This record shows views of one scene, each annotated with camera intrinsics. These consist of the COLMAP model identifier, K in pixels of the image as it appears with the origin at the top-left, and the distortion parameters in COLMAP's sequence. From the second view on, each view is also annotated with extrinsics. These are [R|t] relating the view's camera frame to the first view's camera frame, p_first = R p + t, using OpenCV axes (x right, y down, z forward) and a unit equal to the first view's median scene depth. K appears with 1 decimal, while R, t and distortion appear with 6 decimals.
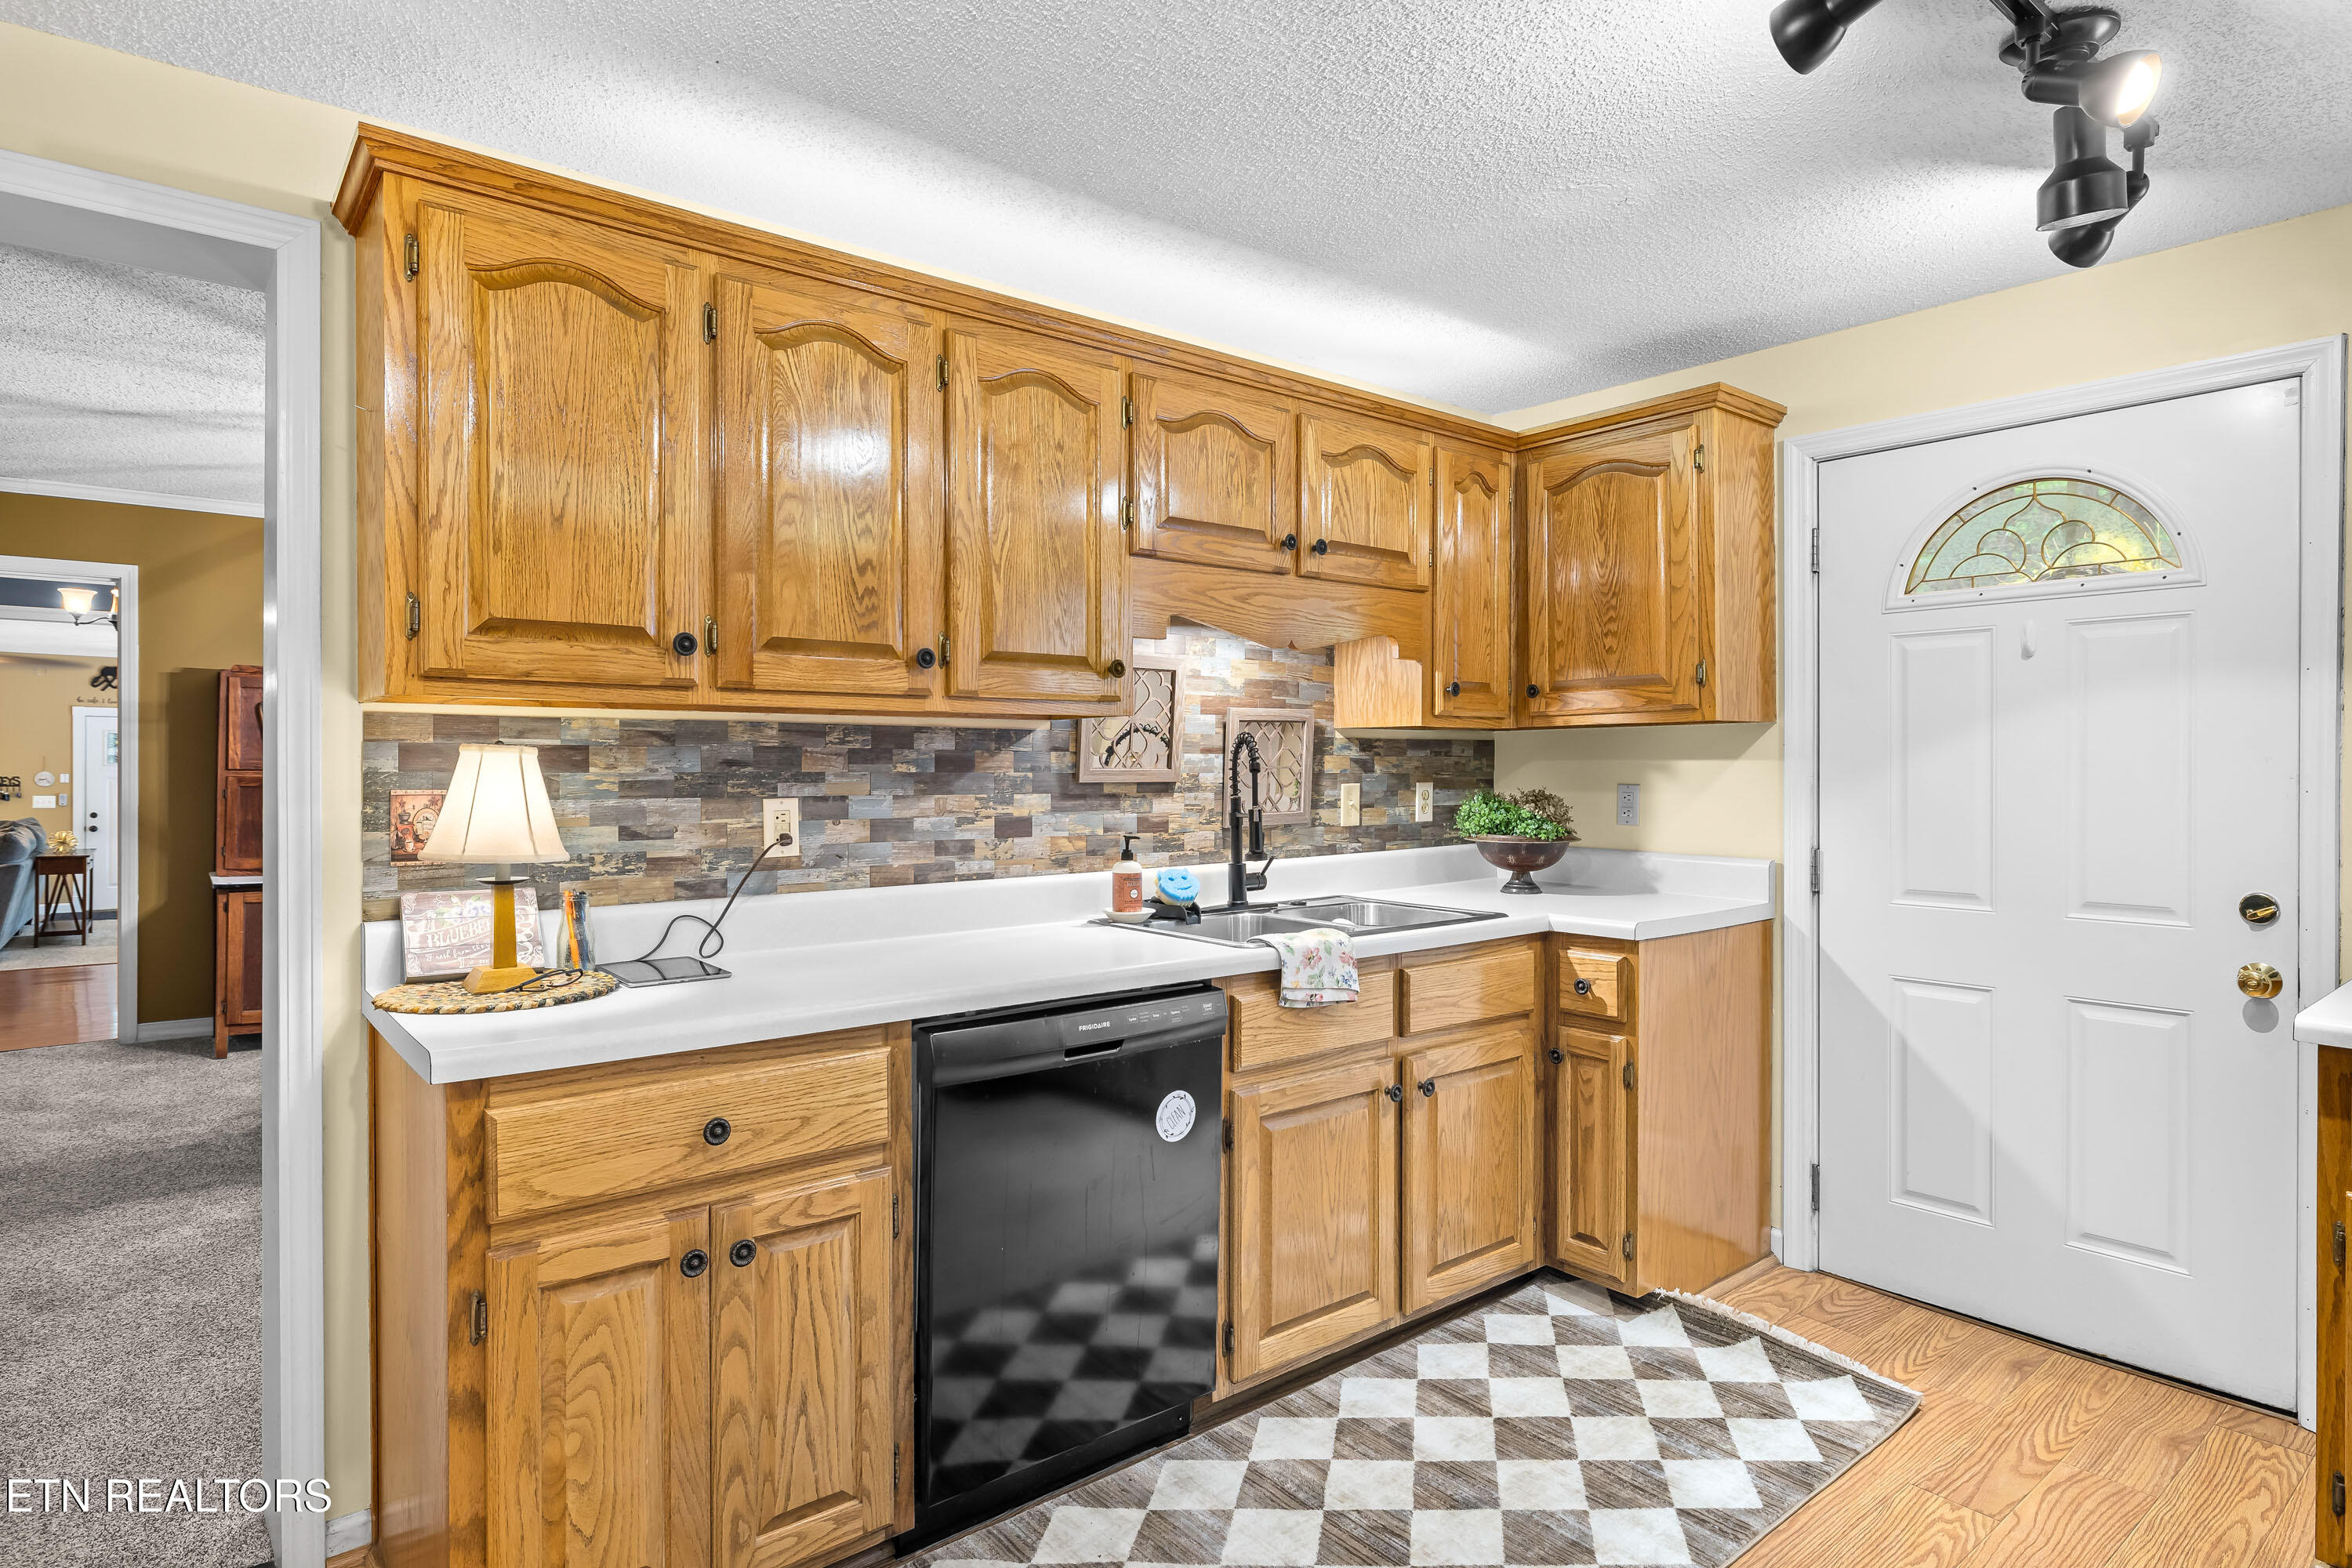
lens RADIAL K [[1270.4, 0, 1163.6], [0, 1270.4, 775.4], [0, 0, 1]] dist [0.000466, -0.000602]
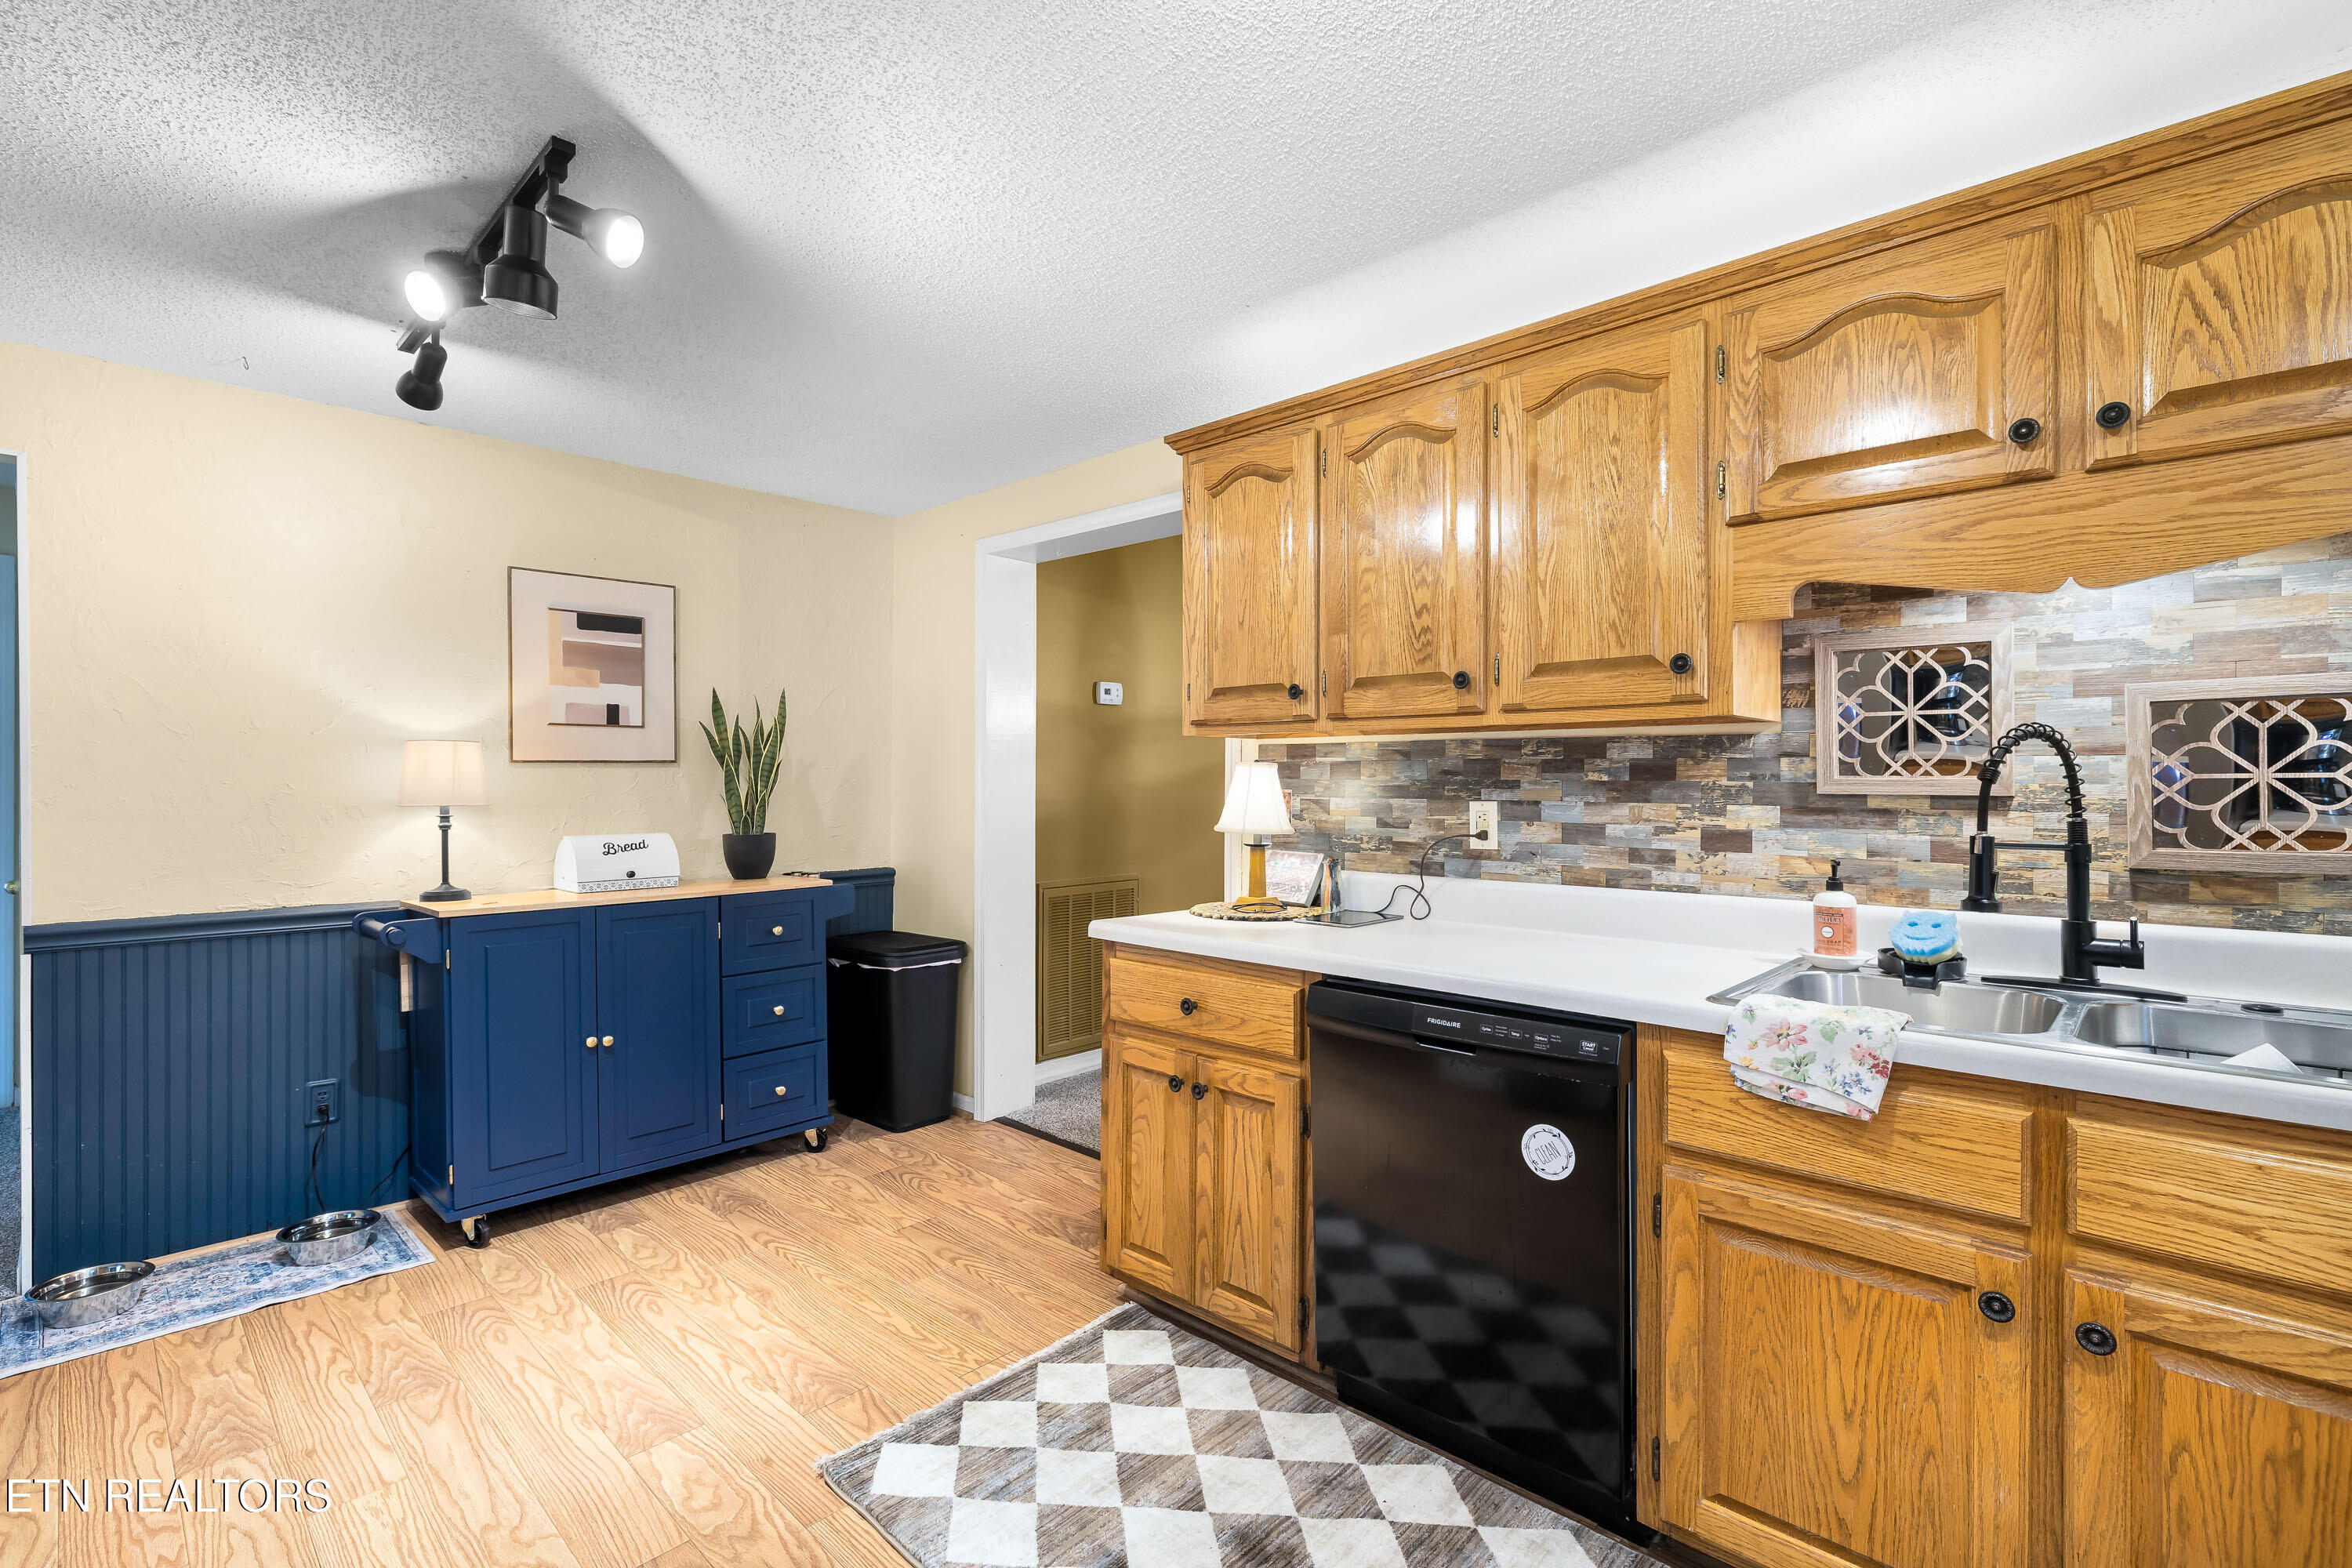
lens RADIAL K [[1084.9, 0, 1171.3], [0, 1084.9, 778.9], [0, 0, 1]] dist [0.001856, 0.000275]
pose [[0.128265, 0.000796, -0.991740, 0.745233], [-0.007589, 0.999971, -0.000179, -0.001019], [0.991711, 0.007549, 0.128267, 0.613513]]
